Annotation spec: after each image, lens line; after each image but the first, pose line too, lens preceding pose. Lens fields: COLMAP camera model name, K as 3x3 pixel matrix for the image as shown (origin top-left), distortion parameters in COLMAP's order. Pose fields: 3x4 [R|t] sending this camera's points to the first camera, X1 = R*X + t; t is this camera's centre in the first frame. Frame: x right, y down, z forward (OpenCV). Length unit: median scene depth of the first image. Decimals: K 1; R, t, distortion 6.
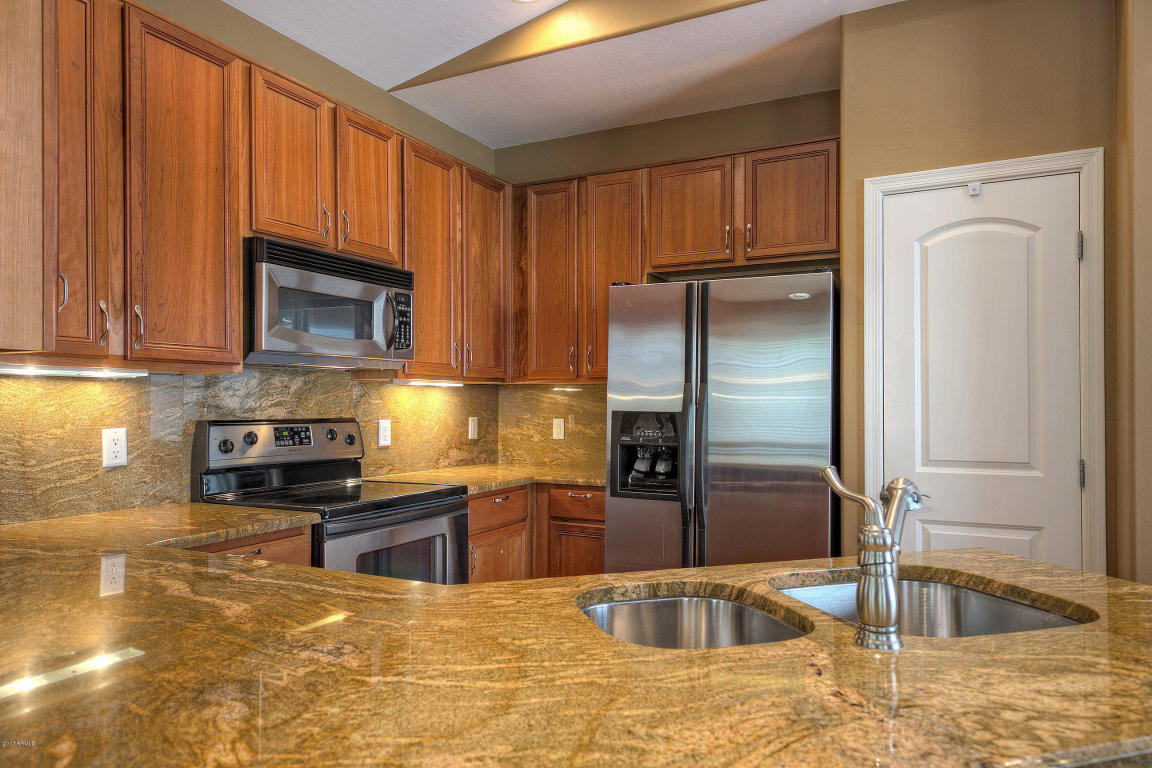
lens RADIAL K [[741.4, 0, 590.5], [0, 741.4, 395.3], [0, 0, 1]] dist [0.025163, -0.005691]
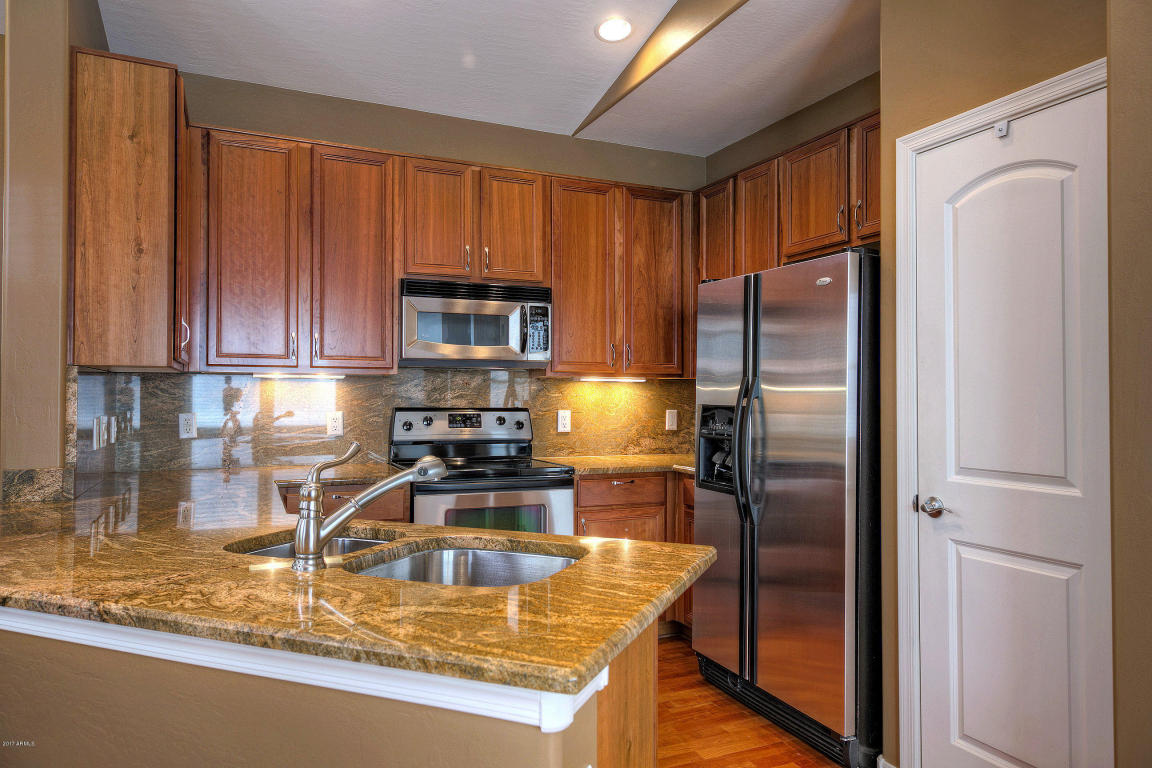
lens RADIAL K [[752.3, 0, 573.7], [0, 752.3, 382.8], [0, 0, 1]] dist [0.011569, 0.006341]
pose [[0.776241, -0.007975, -0.630385, 0.584638], [0.001834, 0.999944, -0.010392, 0.001597], [0.630433, 0.006911, 0.776213, 0.076950]]
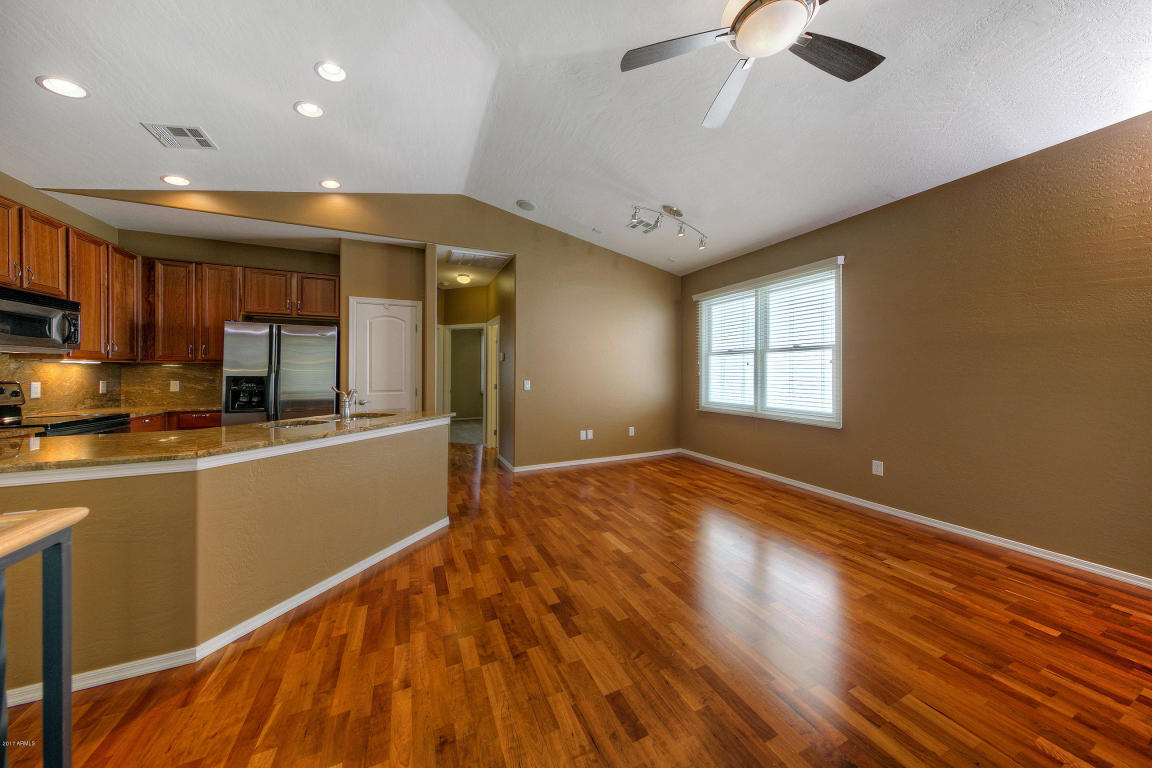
lens RADIAL K [[366.9, 0, 580.0], [0, 366.9, 370.2], [0, 0, 1]] dist [0.002439, -0.000075]
pose [[0.624843, 0.003800, 0.780741, -0.183409], [-0.005724, 0.999984, -0.000286, -0.002237], [-0.780730, -0.004290, 0.624854, -0.584599]]
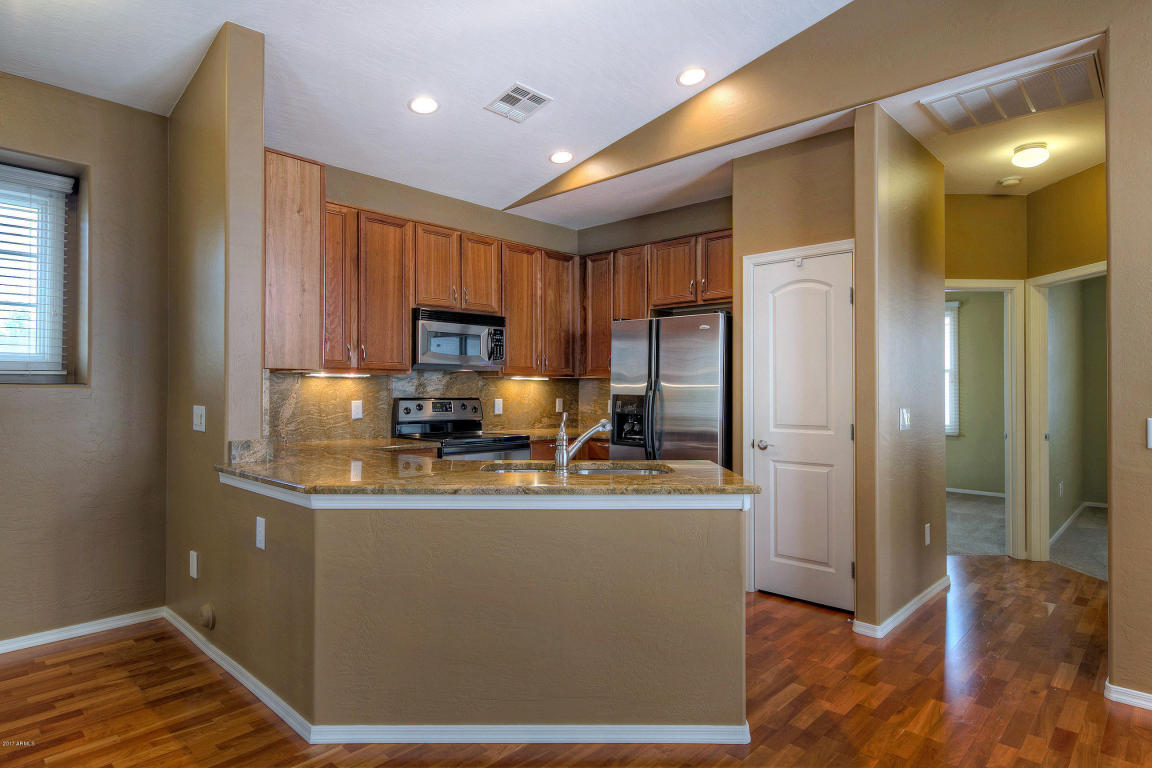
lens RADIAL K [[643.2, 0, 582.3], [0, 643.2, 382.5], [0, 0, 1]] dist [-0.001194, -0.000151]
pose [[0.957183, -0.001110, -0.289481, 0.408932], [0.000193, 0.999995, -0.003196, -0.001521], [0.289483, 0.003004, 0.957178, -0.457935]]
